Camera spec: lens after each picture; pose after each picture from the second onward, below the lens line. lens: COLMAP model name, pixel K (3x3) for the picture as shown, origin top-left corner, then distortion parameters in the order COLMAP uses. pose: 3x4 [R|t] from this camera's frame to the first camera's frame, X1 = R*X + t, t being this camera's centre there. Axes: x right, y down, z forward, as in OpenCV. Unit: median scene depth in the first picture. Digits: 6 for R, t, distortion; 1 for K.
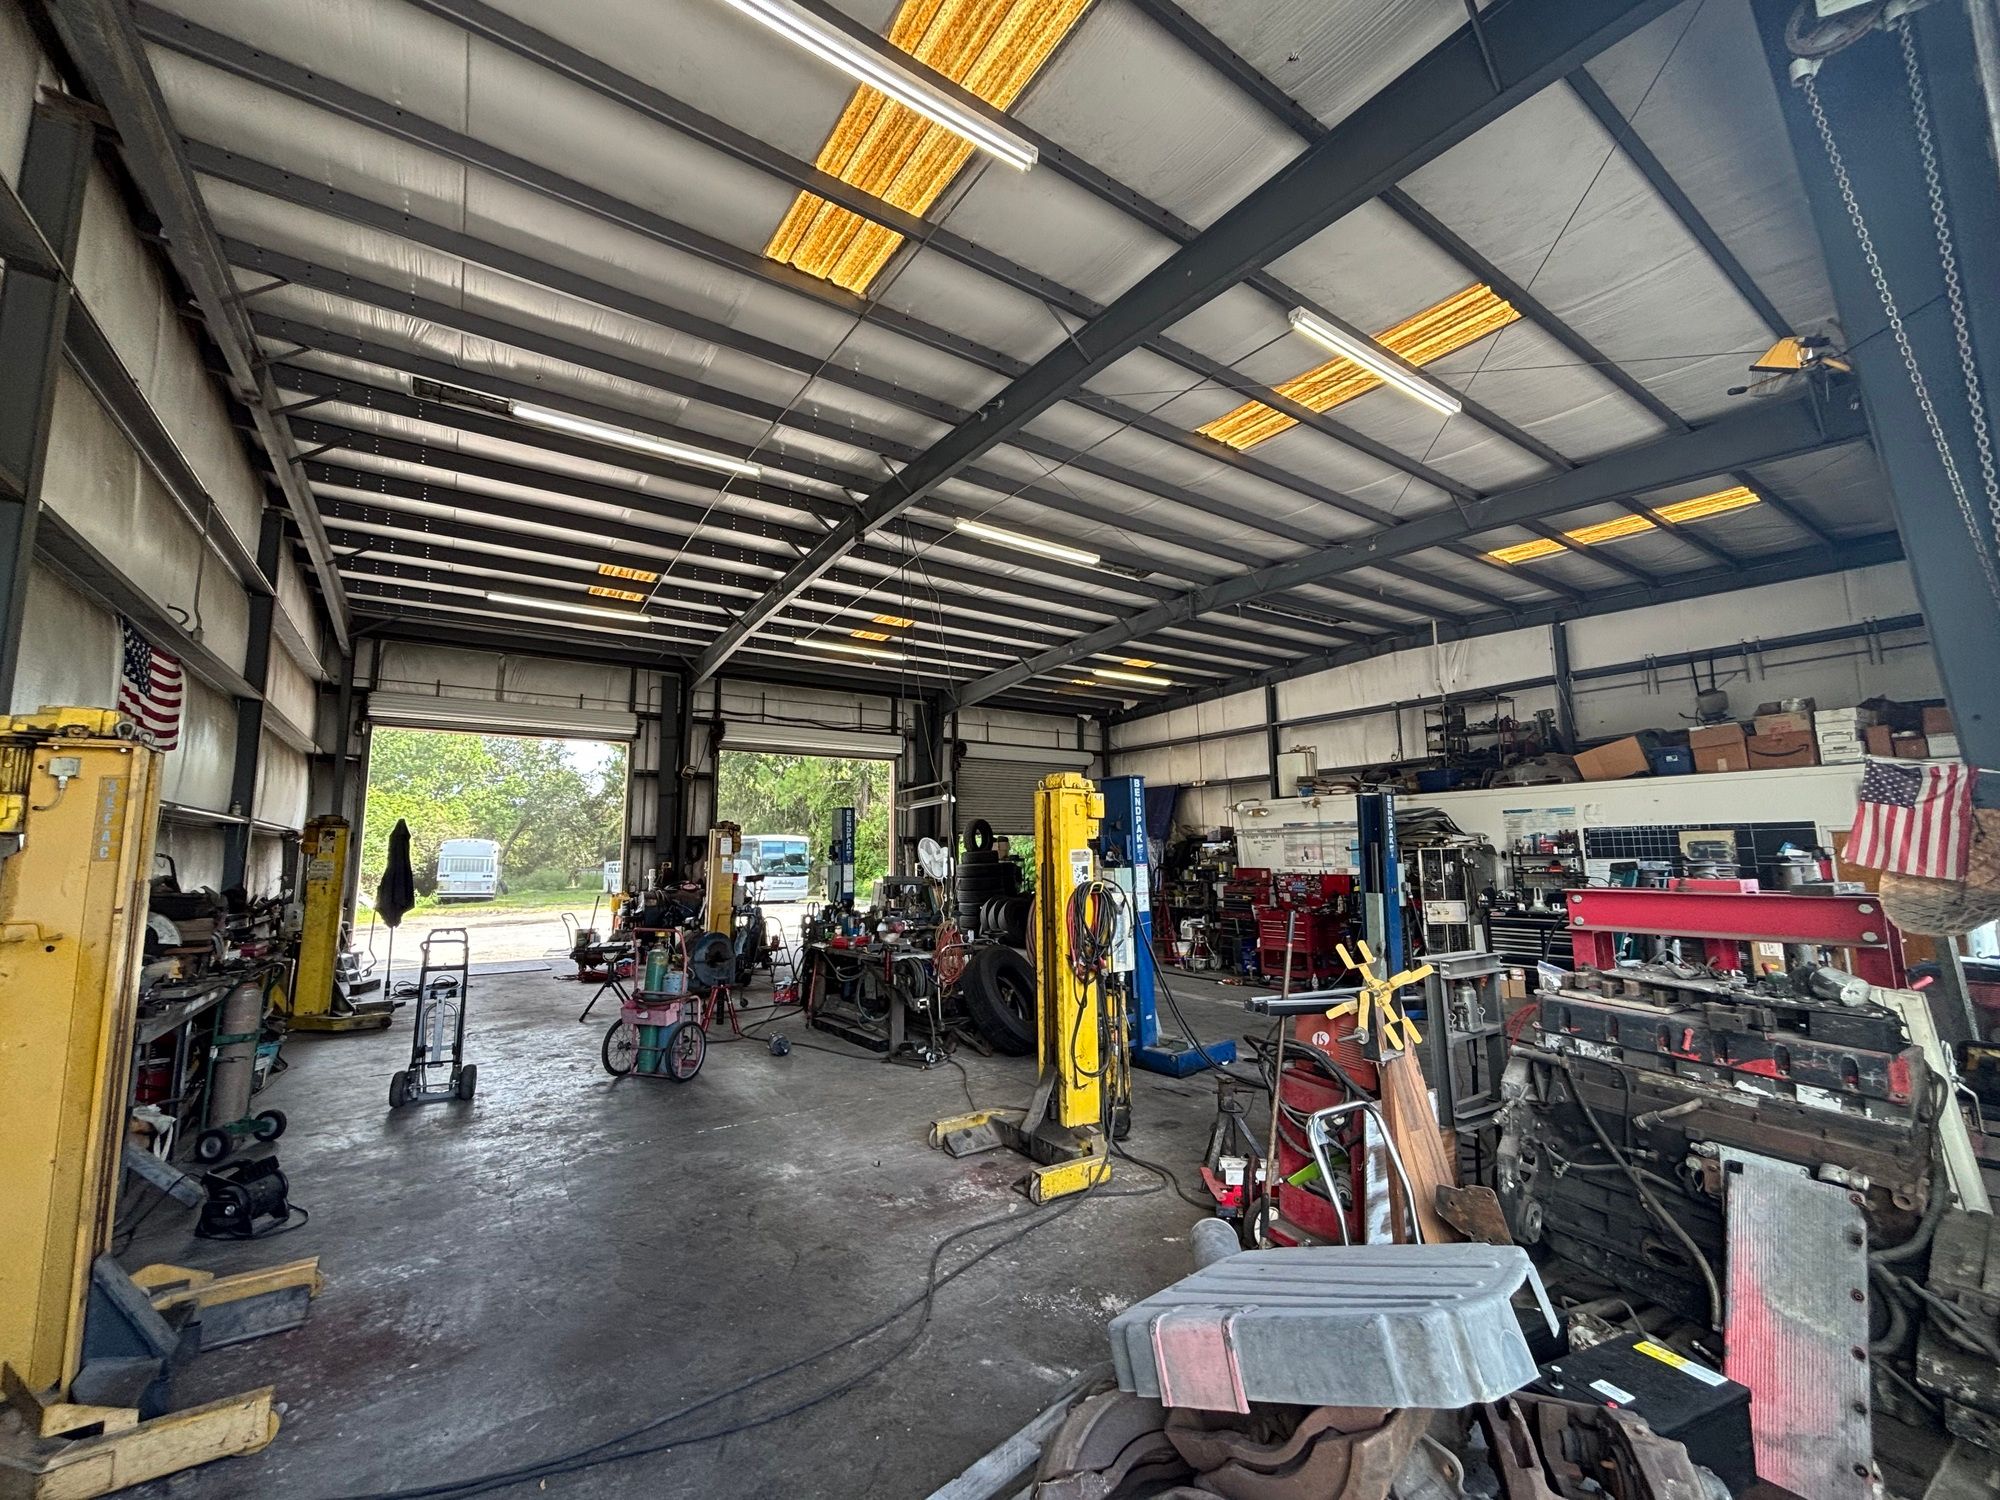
lens RADIAL K [[804.9, 0, 986.0], [0, 804.9, 752.9], [0, 0, 1]] dist [0.000668, 0.000123]
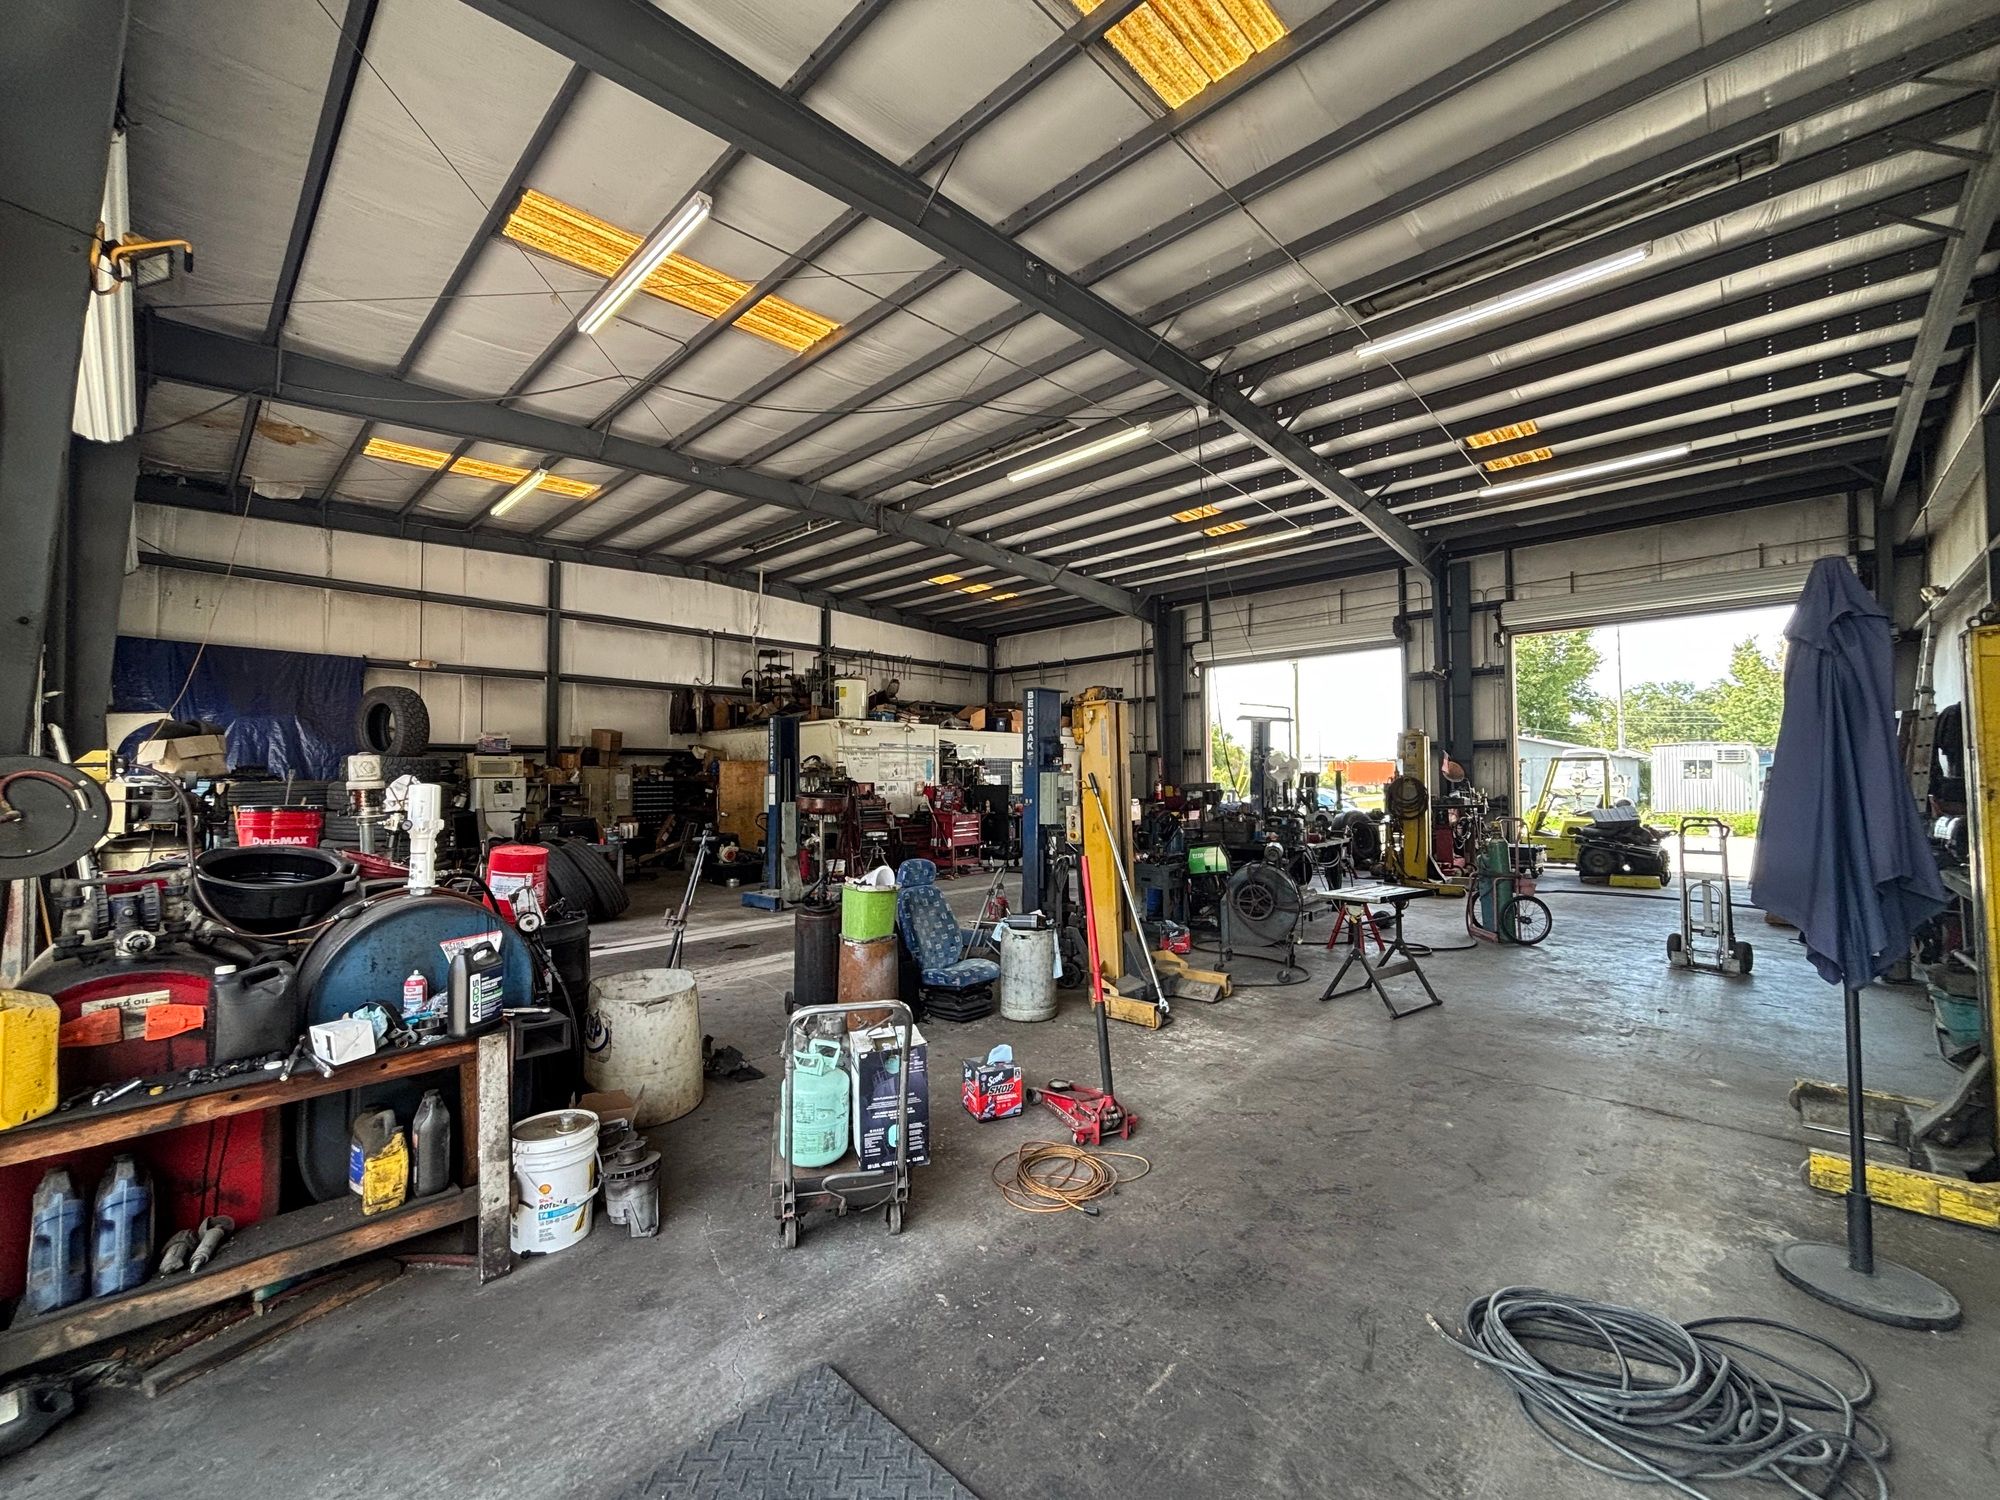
lens RADIAL K [[766.1, 0, 1000.0], [0, 766.1, 750.0], [0, 0, 1]] dist [-0.007669, -0.000098]
pose [[-0.243620, 0.039514, 0.969066, -0.626348], [-0.118458, 0.990477, -0.070167, 0.134188], [-0.962610, -0.131888, -0.236619, 0.957734]]
